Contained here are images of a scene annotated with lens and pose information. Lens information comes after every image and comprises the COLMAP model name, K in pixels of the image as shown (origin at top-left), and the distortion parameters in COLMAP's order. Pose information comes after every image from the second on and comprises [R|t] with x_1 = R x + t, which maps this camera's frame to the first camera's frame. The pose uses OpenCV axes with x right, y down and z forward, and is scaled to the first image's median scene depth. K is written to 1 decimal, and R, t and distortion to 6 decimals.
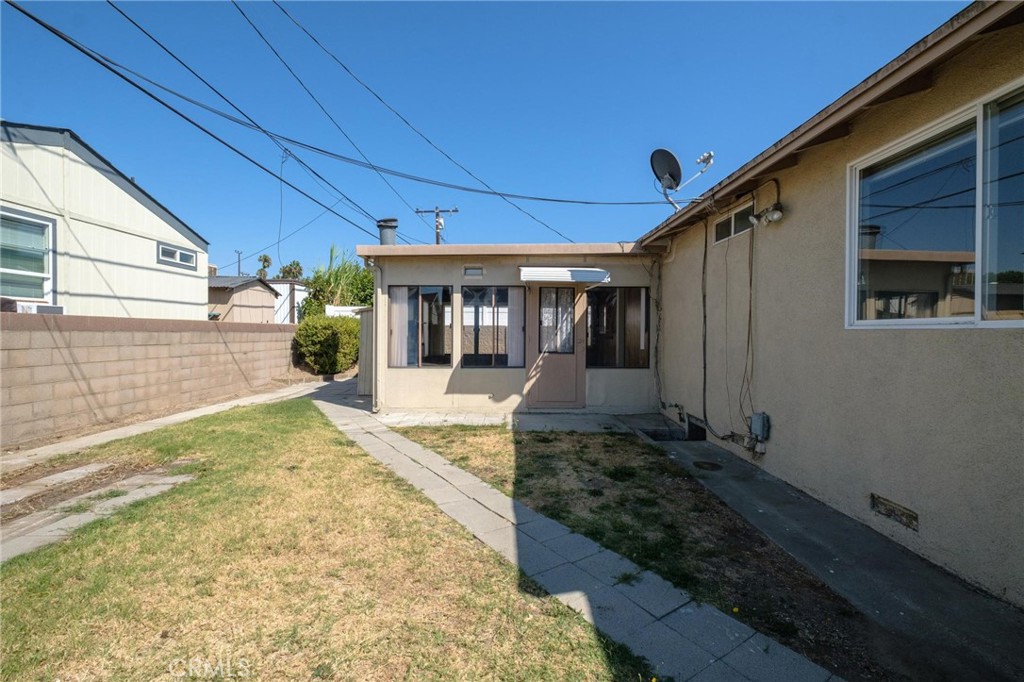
lens RADIAL K [[441.1, 0, 514.9], [0, 441.1, 337.0], [0, 0, 1]] dist [0.001399, -0.004733]
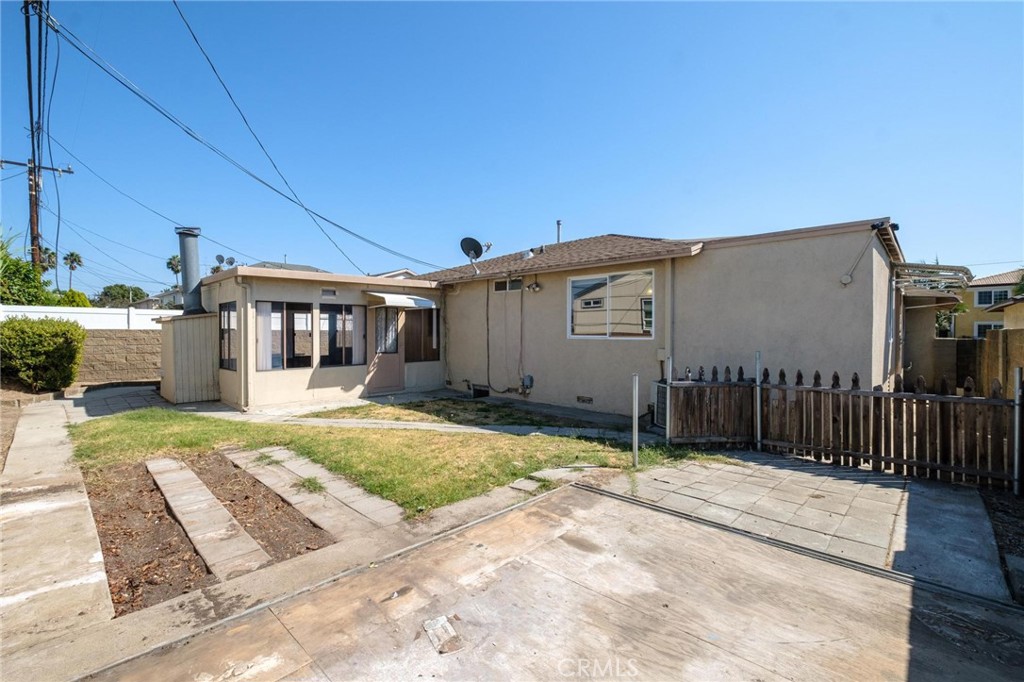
lens RADIAL K [[443.3, 0, 520.5], [0, 443.3, 335.8], [0, 0, 1]] dist [-0.001690, -0.000420]
pose [[0.698485, -0.011769, 0.715527, -0.638198], [0.009927, 0.999928, 0.006757, -0.025502], [-0.715555, 0.002384, 0.698552, -0.316565]]
